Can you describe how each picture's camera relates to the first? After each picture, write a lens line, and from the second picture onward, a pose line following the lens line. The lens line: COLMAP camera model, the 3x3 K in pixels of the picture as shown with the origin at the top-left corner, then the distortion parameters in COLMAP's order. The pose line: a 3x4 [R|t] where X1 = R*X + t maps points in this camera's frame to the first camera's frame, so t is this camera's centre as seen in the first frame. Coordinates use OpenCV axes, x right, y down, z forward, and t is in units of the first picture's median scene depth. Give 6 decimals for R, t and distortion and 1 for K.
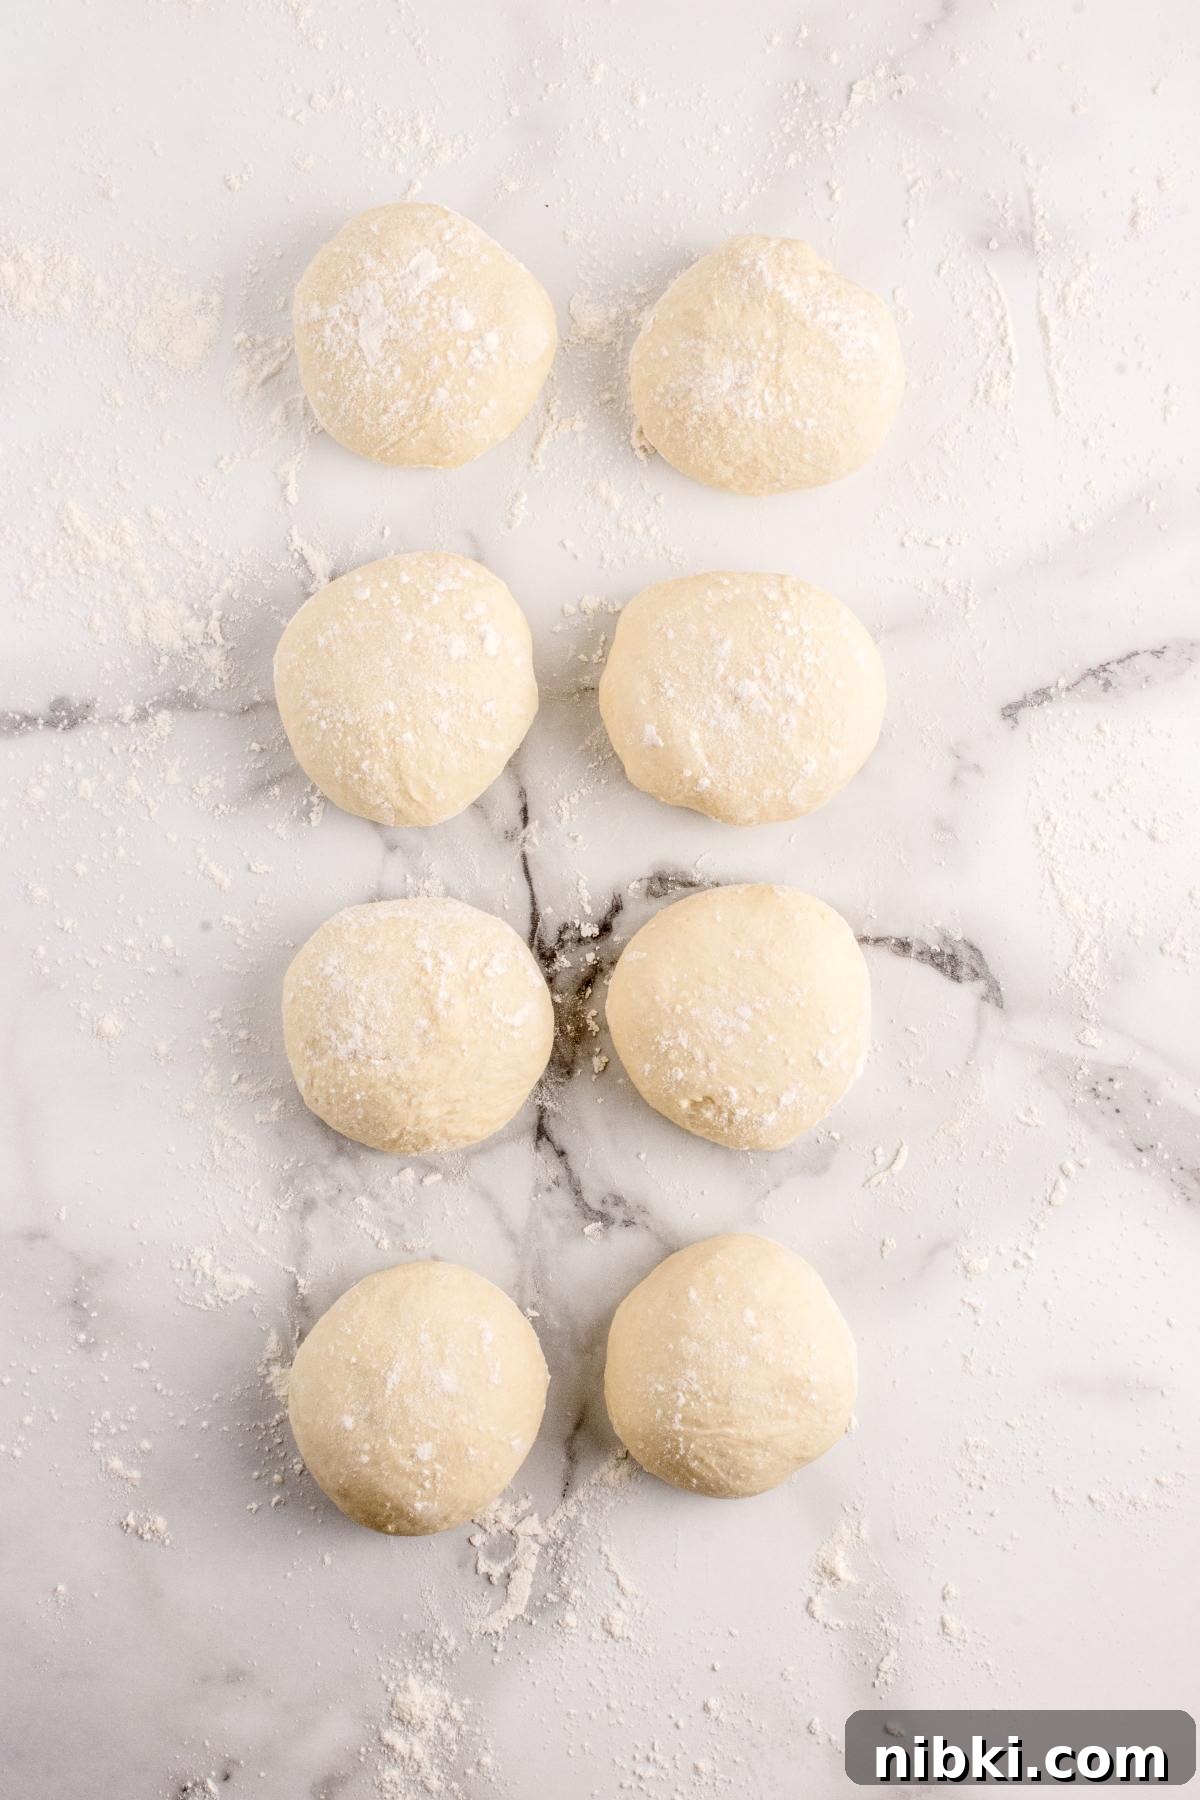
lens RADIAL K [[5394.9, 0, 631.6], [0, 5394.9, 868.4], [0, 0, 1]] dist [0.152836, 0.000000]
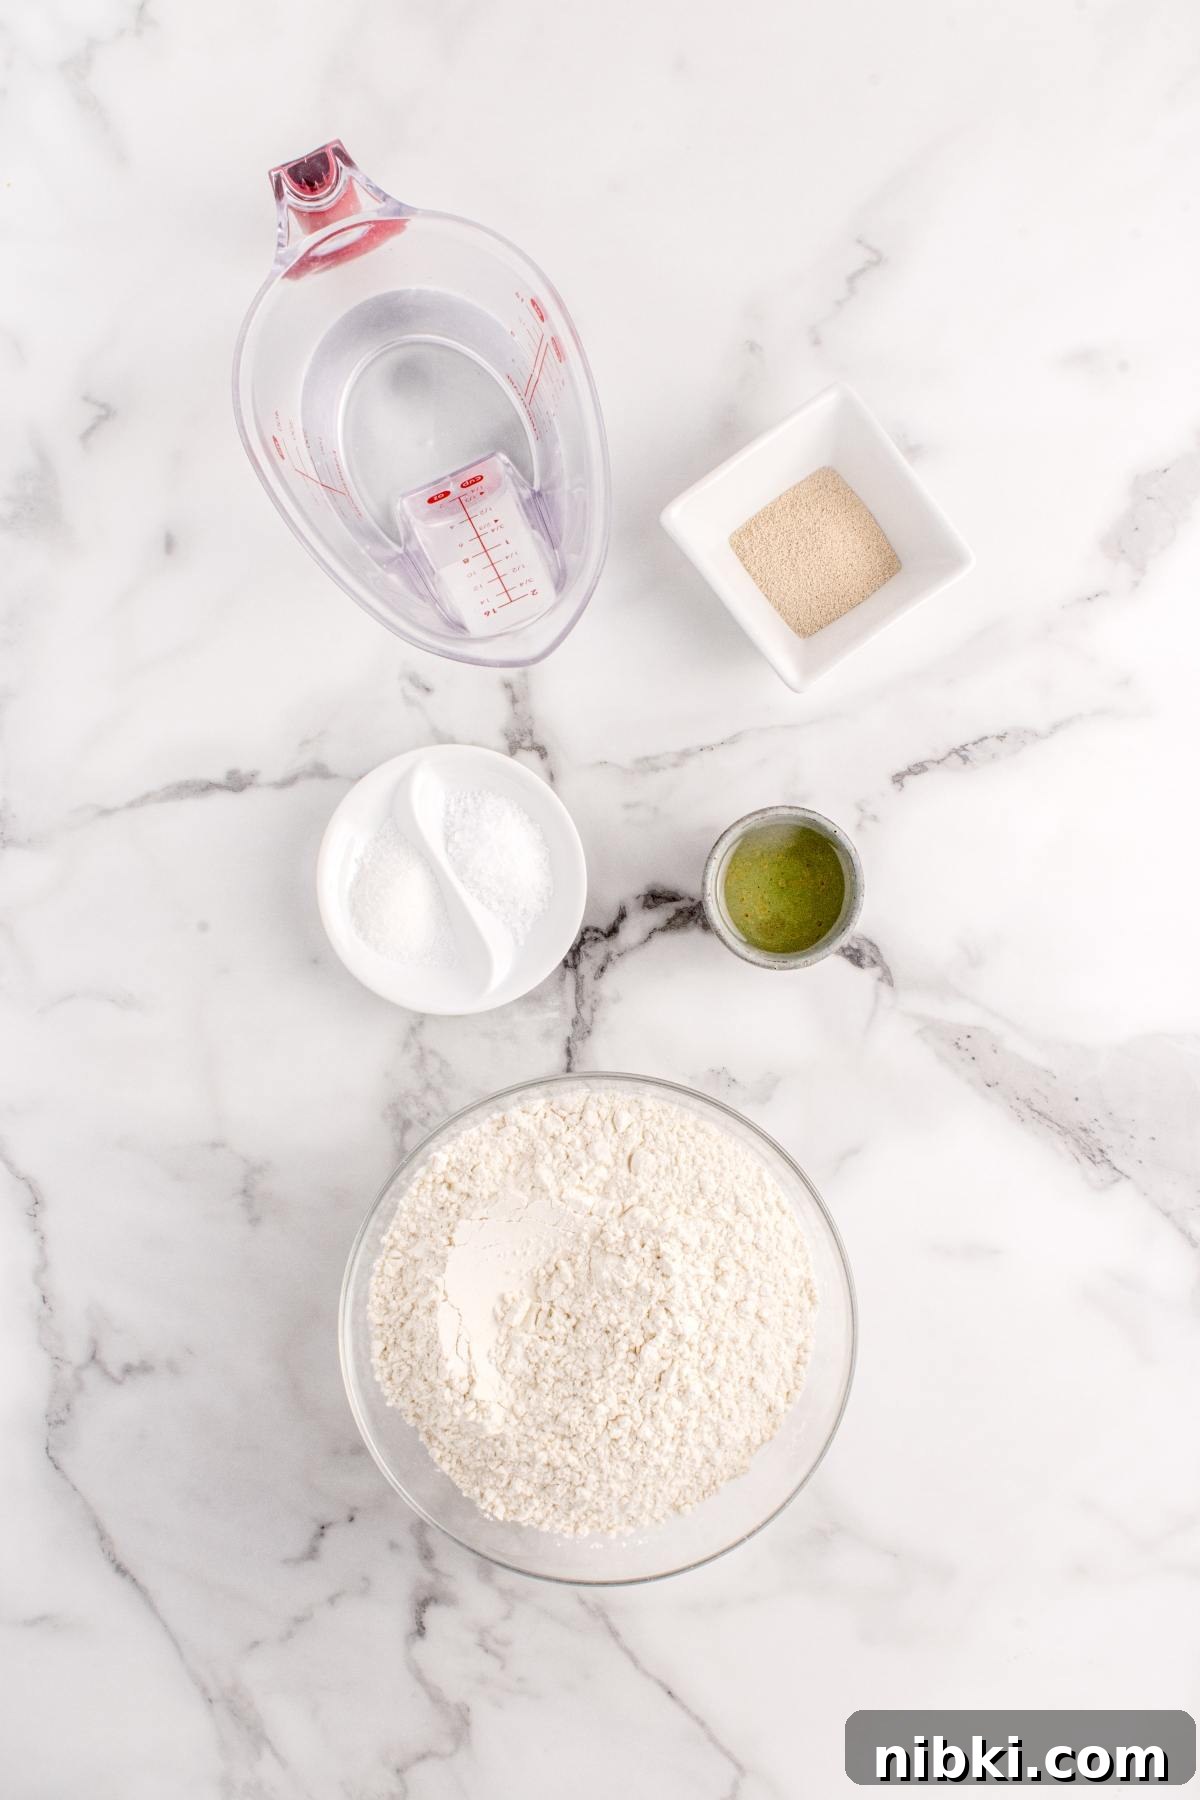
lens RADIAL K [[5394.9, 0, 599.7], [0, 5394.9, 901.9], [0, 0, 1]] dist [0.152836, 0.000000]
pose [[0.999923, -0.000635, -0.012399, 0.009003], [0.000627, 1.000000, -0.000662, 0.004455], [0.012399, 0.000654, 0.999923, -0.427214]]
